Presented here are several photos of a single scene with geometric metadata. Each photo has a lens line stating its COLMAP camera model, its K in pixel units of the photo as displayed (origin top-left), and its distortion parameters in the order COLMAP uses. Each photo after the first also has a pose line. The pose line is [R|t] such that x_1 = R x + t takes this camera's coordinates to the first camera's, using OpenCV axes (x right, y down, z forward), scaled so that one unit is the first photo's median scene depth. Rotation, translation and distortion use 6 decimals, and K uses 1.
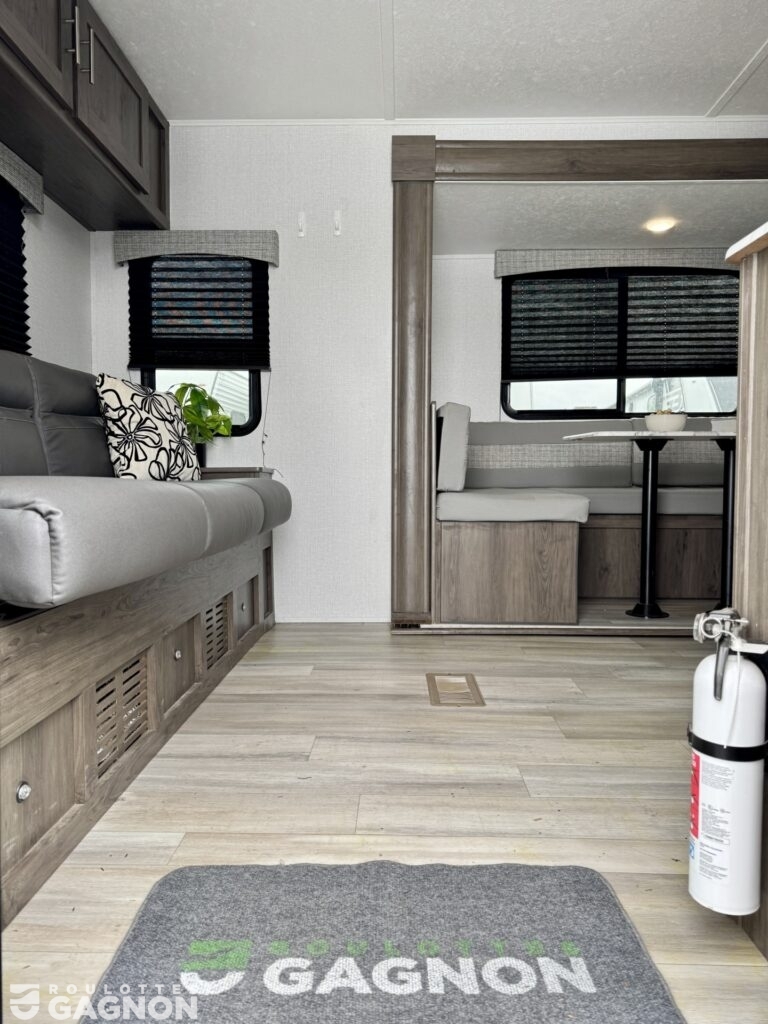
lens RADIAL K [[702.9, 0, 384.0], [0, 702.9, 512.0], [0, 0, 1]] dist [0.004181, -0.000050]
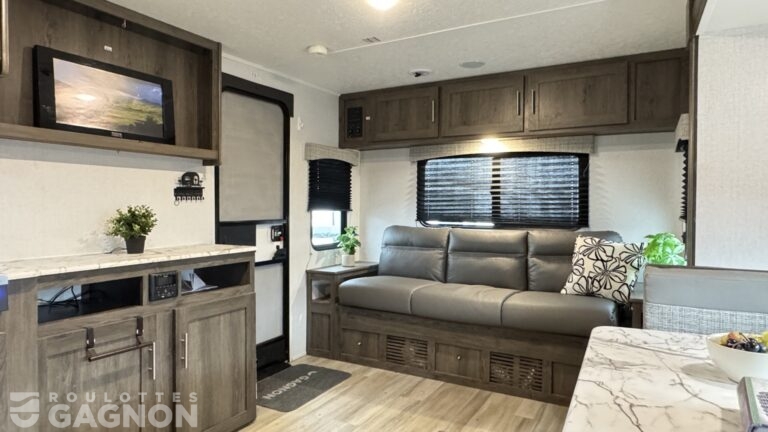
lens RADIAL K [[467.7, 0, 384.0], [0, 467.7, 216.0], [0, 0, 1]] dist [-0.000410, -0.000070]
pose [[-0.473969, -0.011143, -0.880471, 0.846803], [-0.064911, 0.997642, 0.022316, -0.208071], [0.878146, 0.067729, -0.473574, 0.987381]]
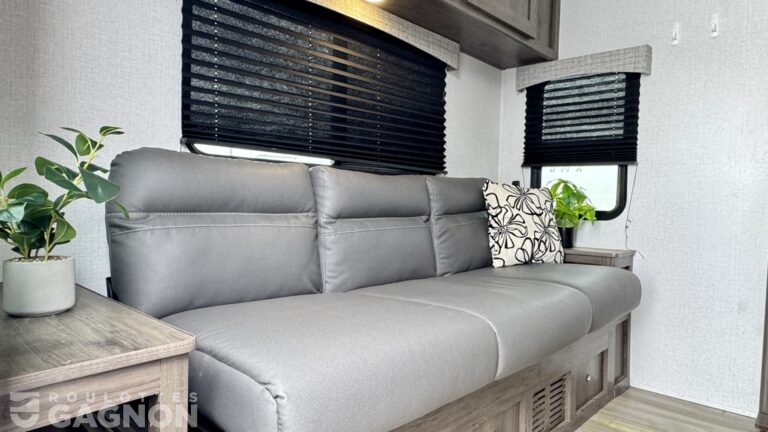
lens RADIAL K [[486.4, 0, 410.4], [0, 486.4, 211.6], [0, 0, 1]] dist [0.033088, 0.000458]
pose [[0.778708, 0.037270, -0.626278, 0.063105], [-0.061153, 0.997990, -0.016647, -0.098737], [0.624399, 0.051262, 0.779422, 0.157056]]
